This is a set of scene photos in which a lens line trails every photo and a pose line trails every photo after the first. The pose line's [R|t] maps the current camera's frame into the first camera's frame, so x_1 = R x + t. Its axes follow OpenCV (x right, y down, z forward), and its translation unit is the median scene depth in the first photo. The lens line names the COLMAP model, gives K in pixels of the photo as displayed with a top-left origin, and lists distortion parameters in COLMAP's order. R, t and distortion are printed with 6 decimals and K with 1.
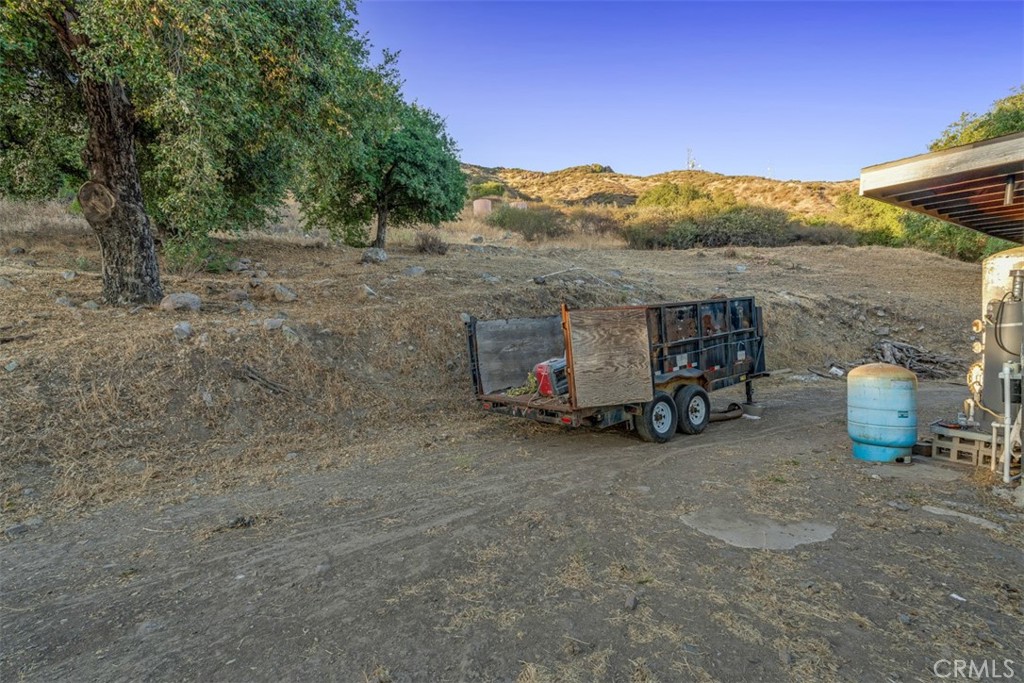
lens RADIAL K [[453.3, 0, 511.1], [0, 453.3, 334.6], [0, 0, 1]] dist [-0.000476, 0.000601]
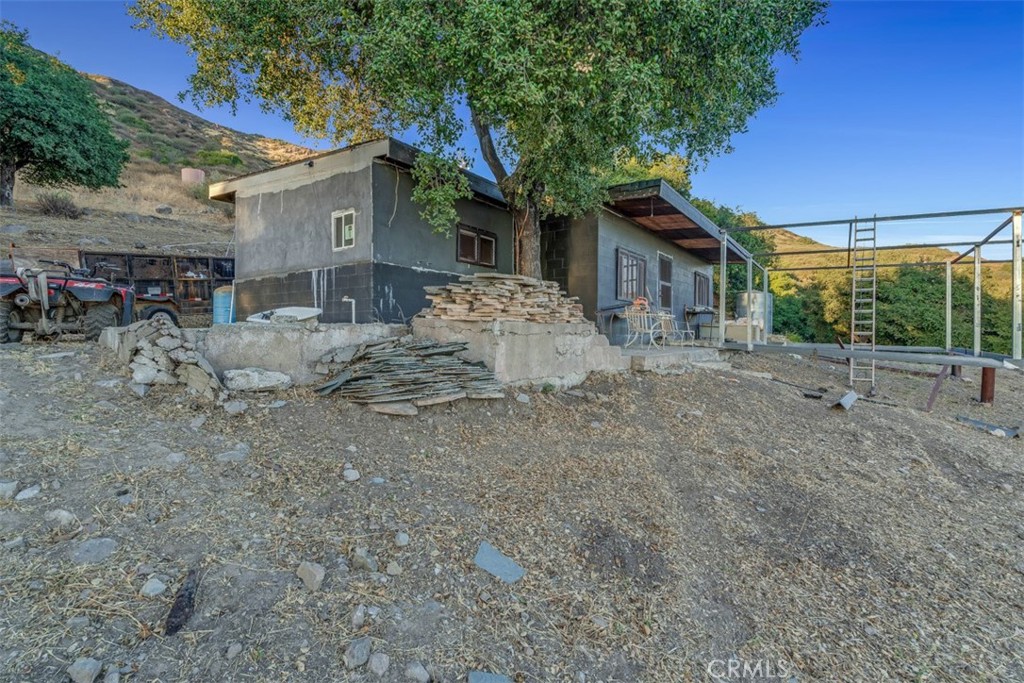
lens RADIAL K [[453.3, 0, 511.1], [0, 453.3, 334.6], [0, 0, 1]] dist [-0.000476, 0.000601]
pose [[0.894709, -0.004840, 0.446623, 0.251320], [-0.004178, 0.999807, 0.019206, 0.056616], [-0.446630, -0.019050, 0.894516, -0.329137]]
